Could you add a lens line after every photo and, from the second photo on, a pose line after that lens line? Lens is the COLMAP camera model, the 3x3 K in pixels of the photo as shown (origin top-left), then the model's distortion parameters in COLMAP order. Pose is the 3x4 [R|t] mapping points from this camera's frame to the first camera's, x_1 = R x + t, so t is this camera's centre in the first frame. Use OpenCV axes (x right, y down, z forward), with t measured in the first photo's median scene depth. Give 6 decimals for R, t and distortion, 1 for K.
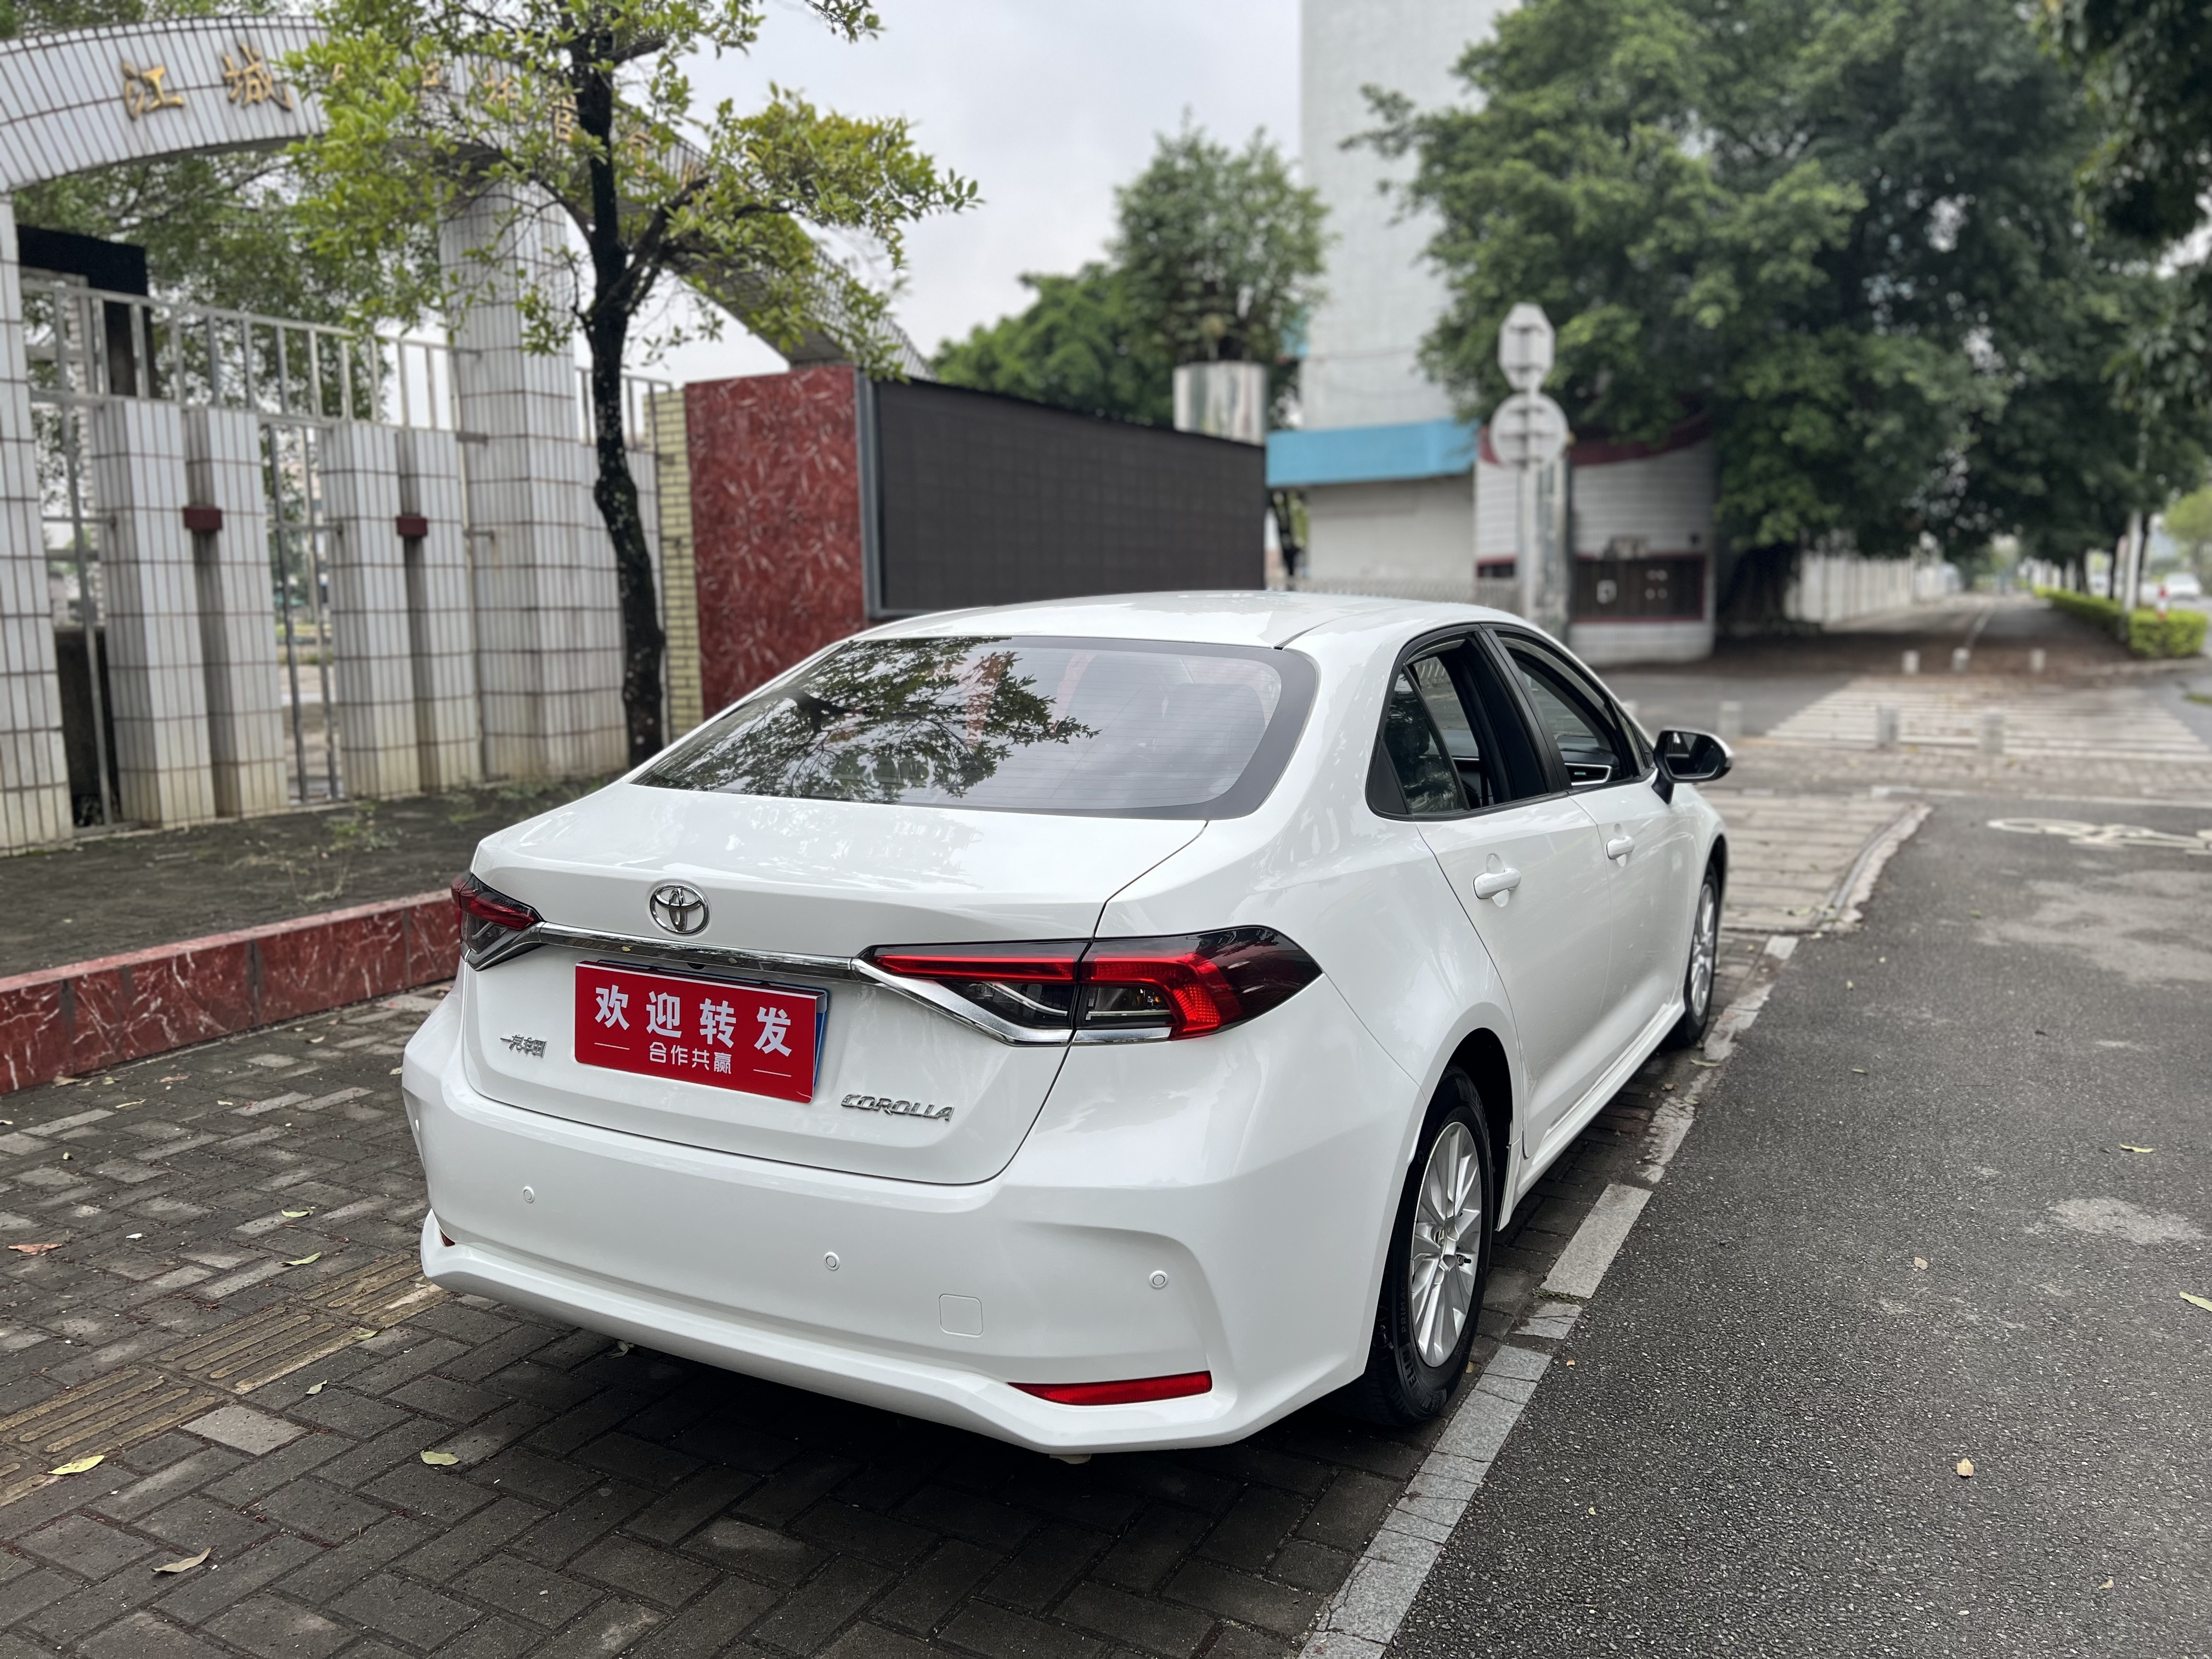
lens RADIAL K [[1653.6, 0, 1106.0], [0, 1653.6, 829.5], [0, 0, 1]] dist [0.047439, -0.052637]
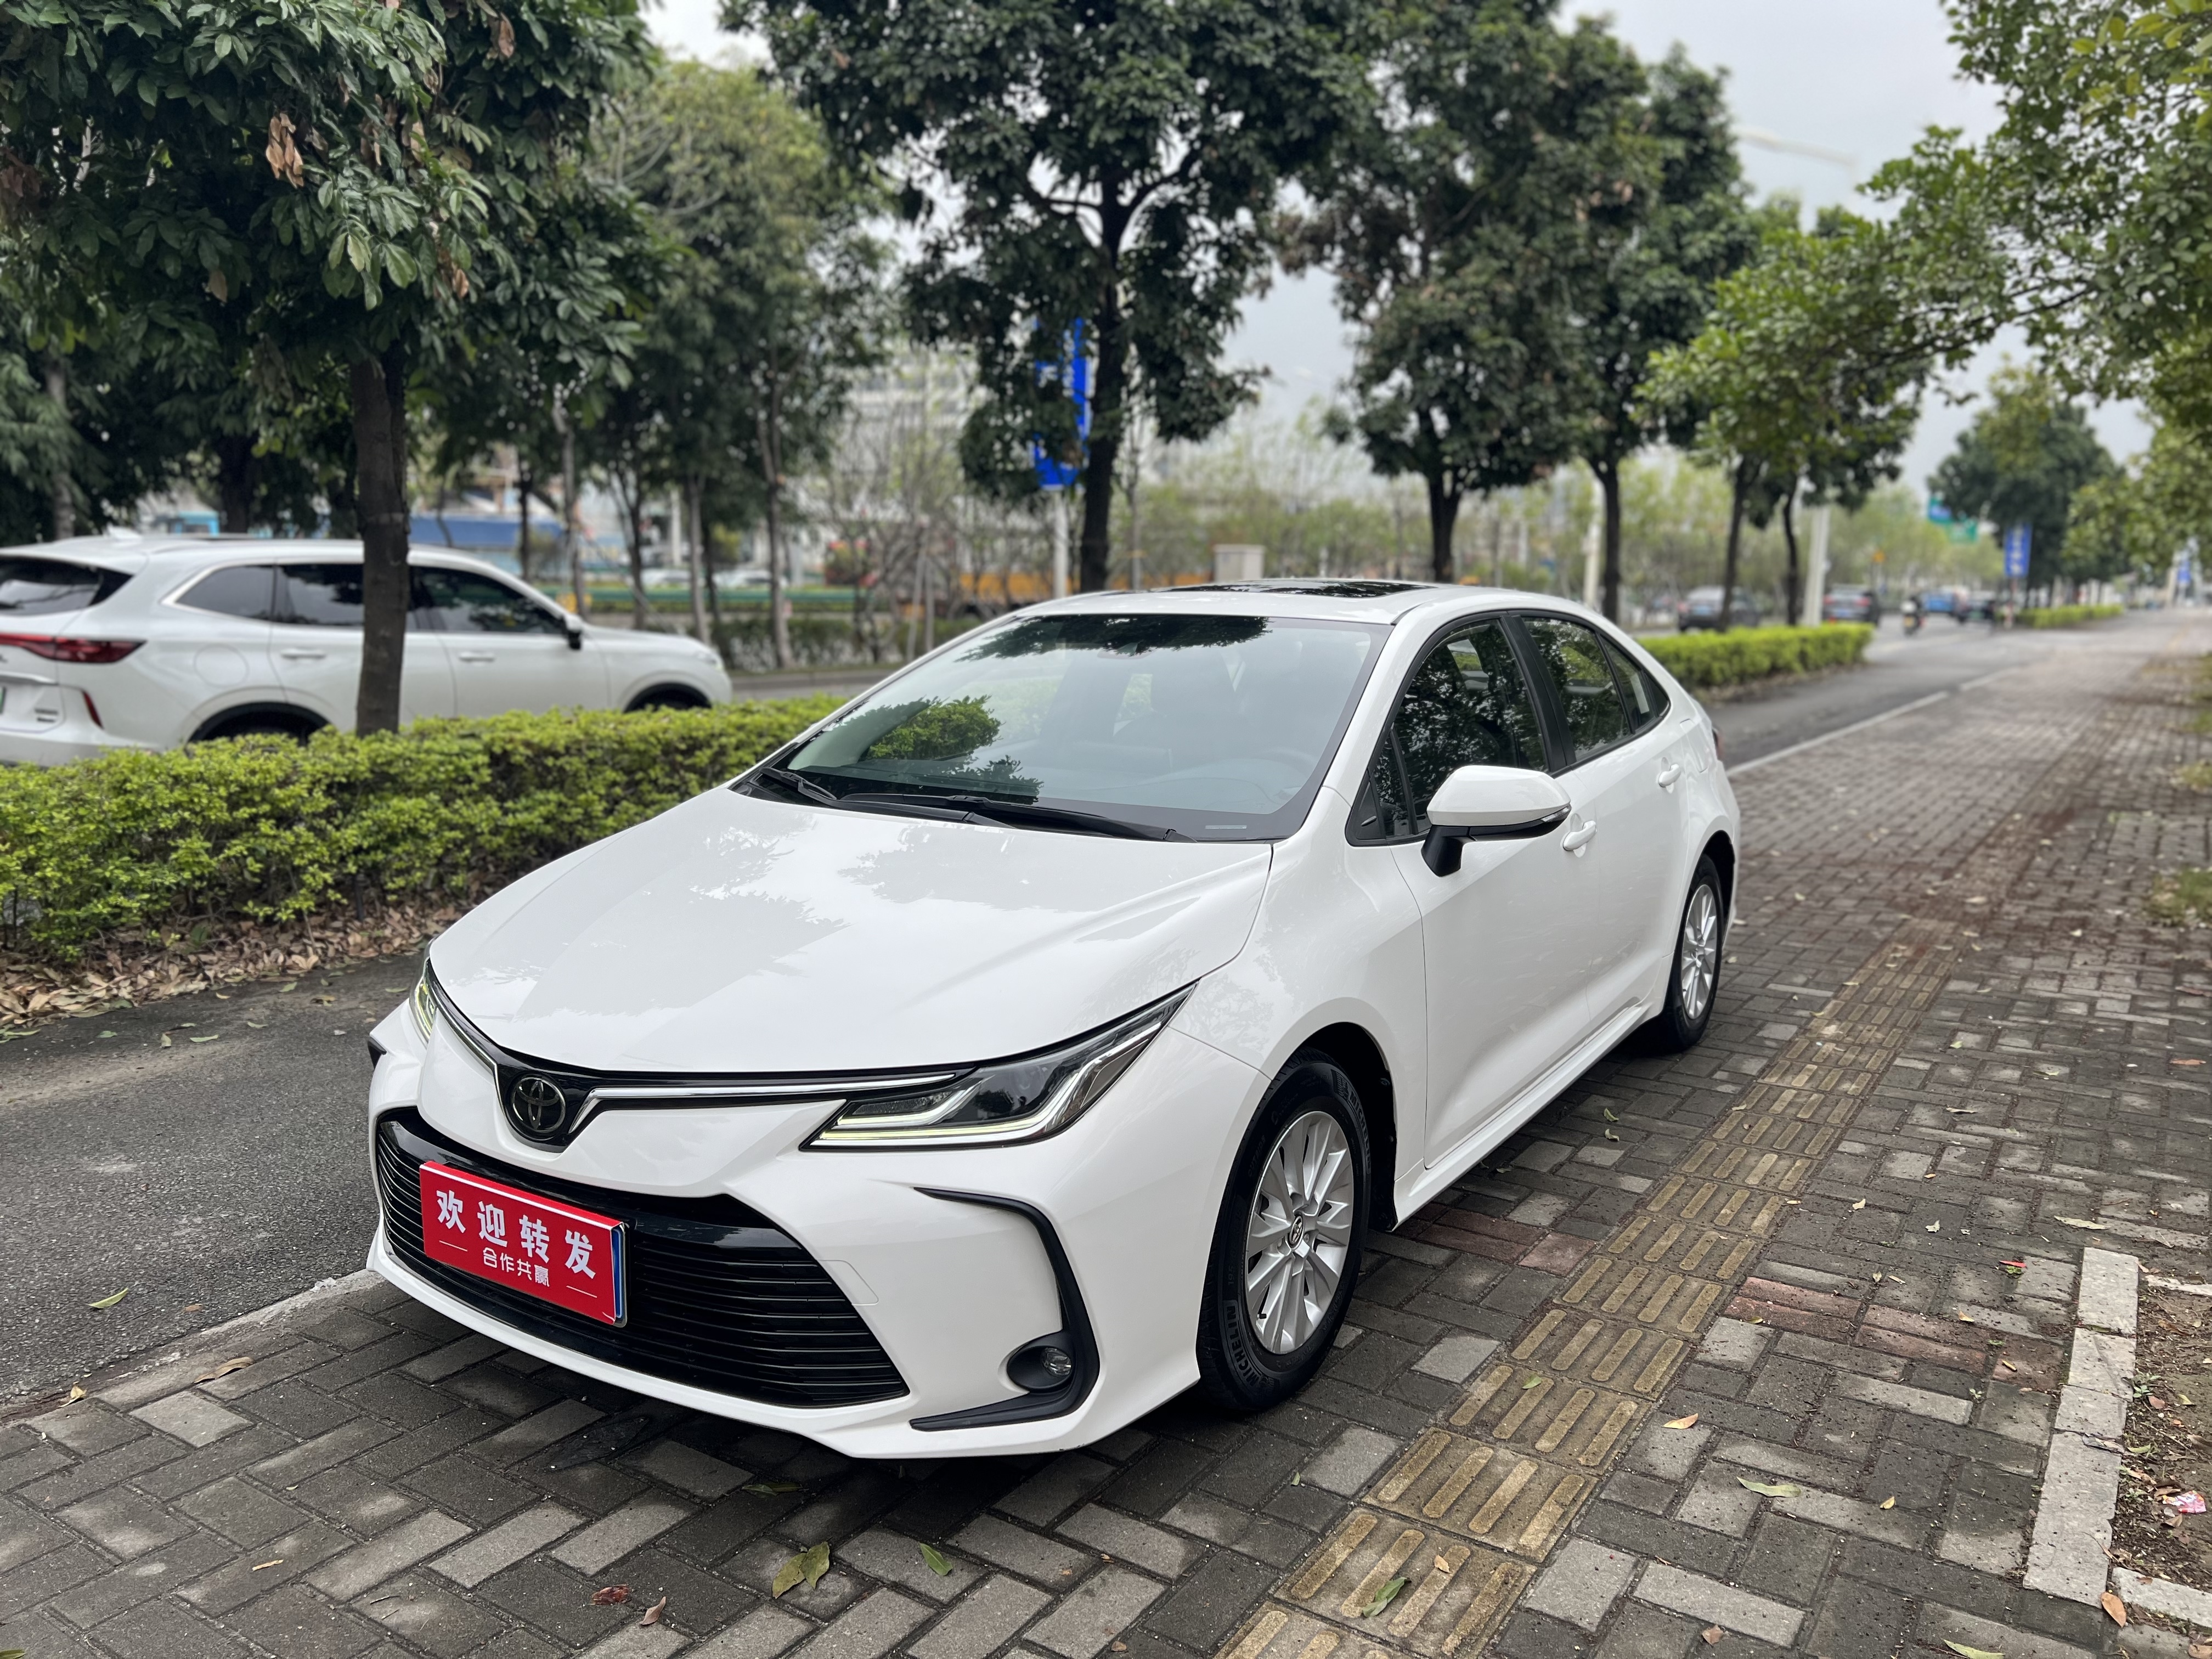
lens RADIAL K [[1653.6, 0, 1106.0], [0, 1653.6, 829.5], [0, 0, 1]] dist [0.047439, -0.052637]
pose [[-0.995940, -0.018057, 0.088185, 0.118519], [0.007716, 0.958944, 0.283490, -0.315846], [-0.089683, 0.283020, -0.954912, 2.245173]]
